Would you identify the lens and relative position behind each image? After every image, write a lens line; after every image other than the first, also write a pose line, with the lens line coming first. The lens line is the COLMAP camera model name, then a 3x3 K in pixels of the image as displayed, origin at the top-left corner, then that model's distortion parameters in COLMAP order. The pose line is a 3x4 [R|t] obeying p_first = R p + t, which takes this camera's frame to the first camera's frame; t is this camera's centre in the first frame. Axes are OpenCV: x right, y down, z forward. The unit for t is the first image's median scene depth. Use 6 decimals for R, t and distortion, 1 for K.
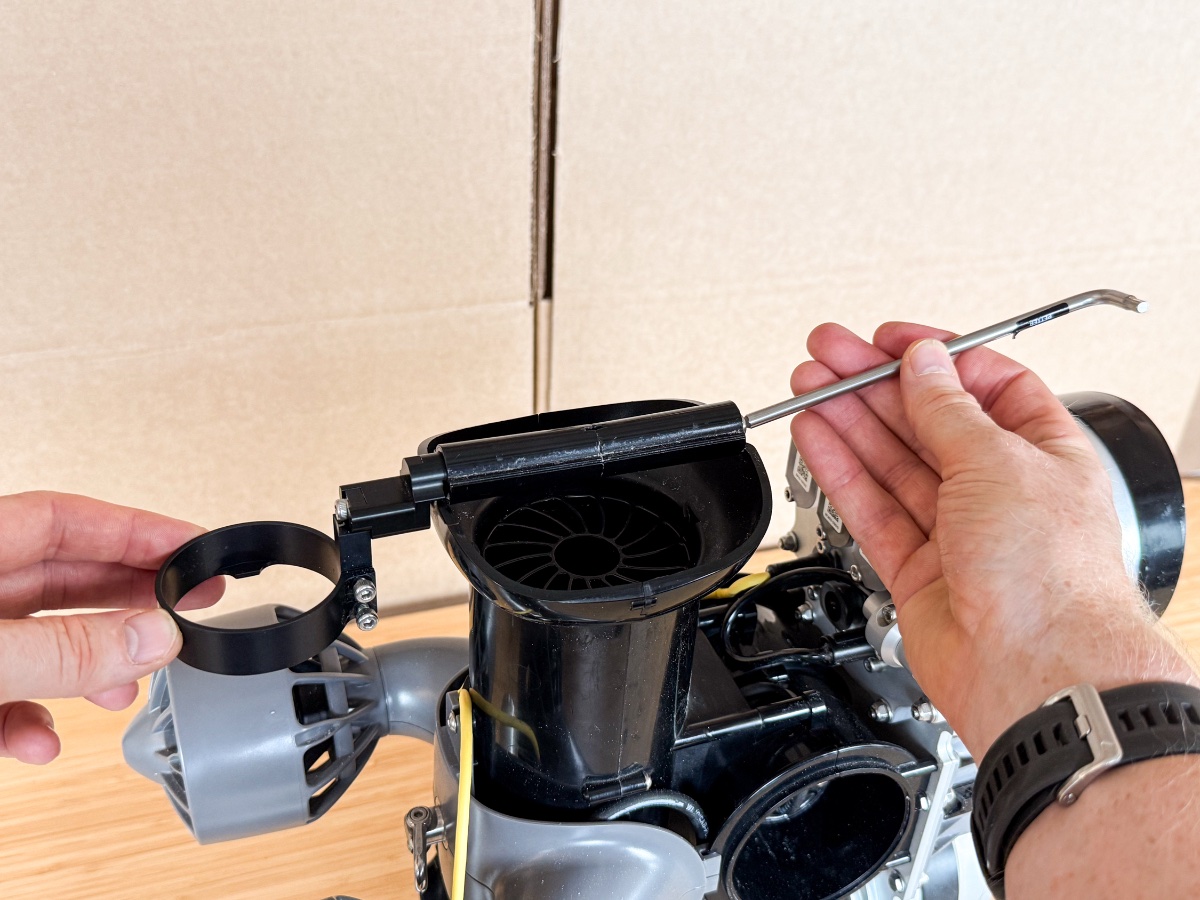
lens RADIAL K [[1227.9, 0, 629.8], [0, 1227.9, 433.6], [0, 0, 1]] dist [-0.022164, 0.000000]
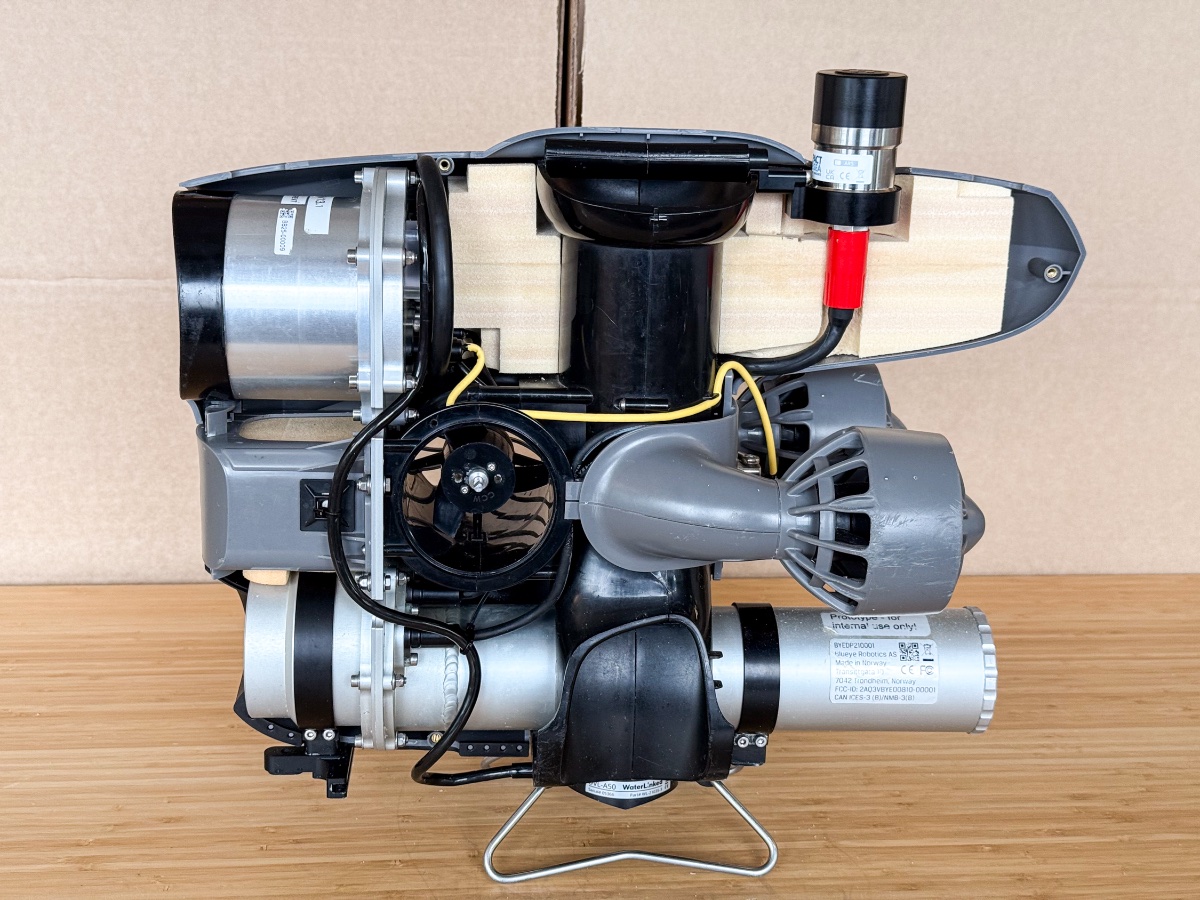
lens RADIAL K [[1689.1, 0, 606.8], [0, 1689.1, 440.4], [0, 0, 1]] dist [0.081795, 0.000000]
pose [[0.973035, 0.039291, -0.227285, 0.258525], [-0.102343, 0.956620, -0.272771, 0.352924], [0.206708, 0.288677, 0.934846, -0.322942]]
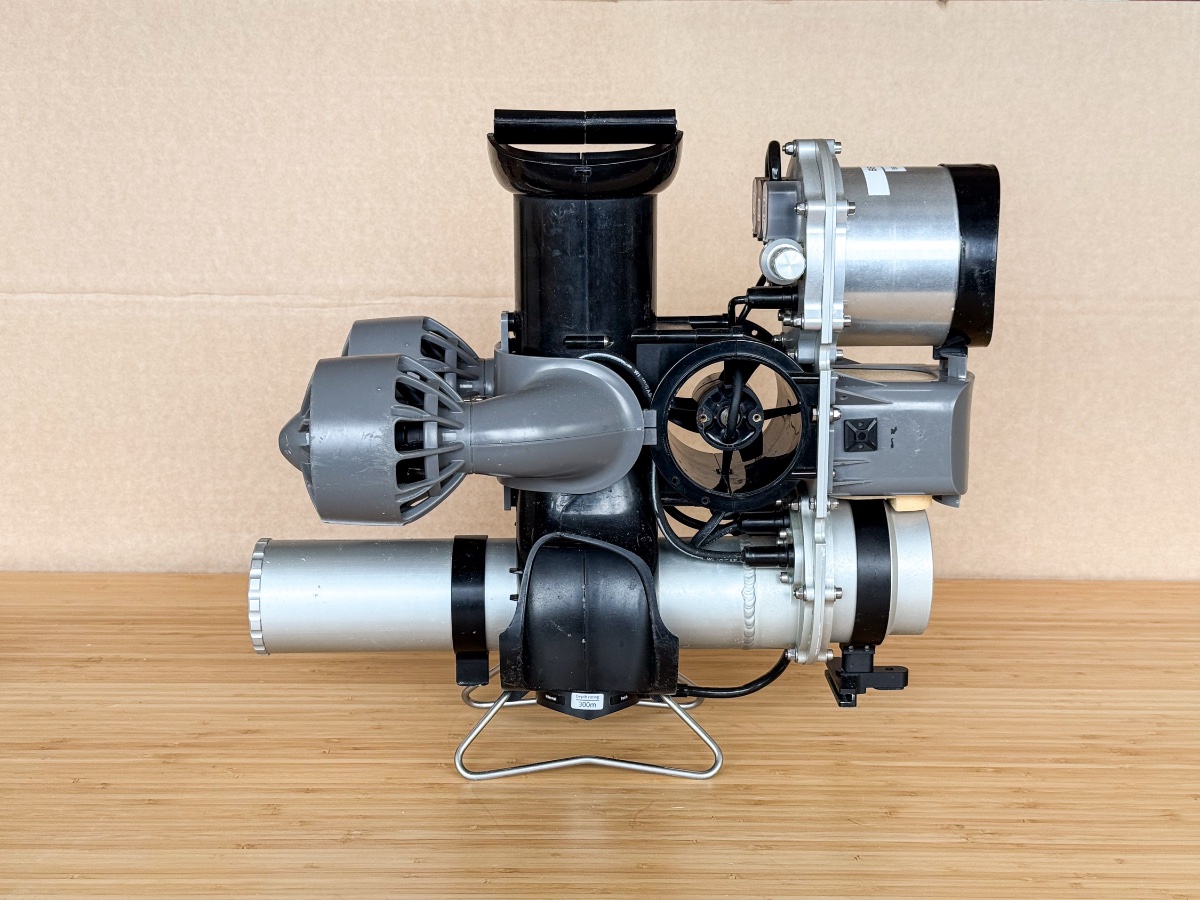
lens RADIAL K [[1689.1, 0, 622.1], [0, 1689.1, 459.8], [0, 0, 1]] dist [0.081795, 0.000000]
pose [[0.946600, 0.017650, -0.321928, 0.370178], [-0.133345, 0.930531, -0.341072, 0.489128], [0.293544, 0.365786, 0.883194, -0.353138]]
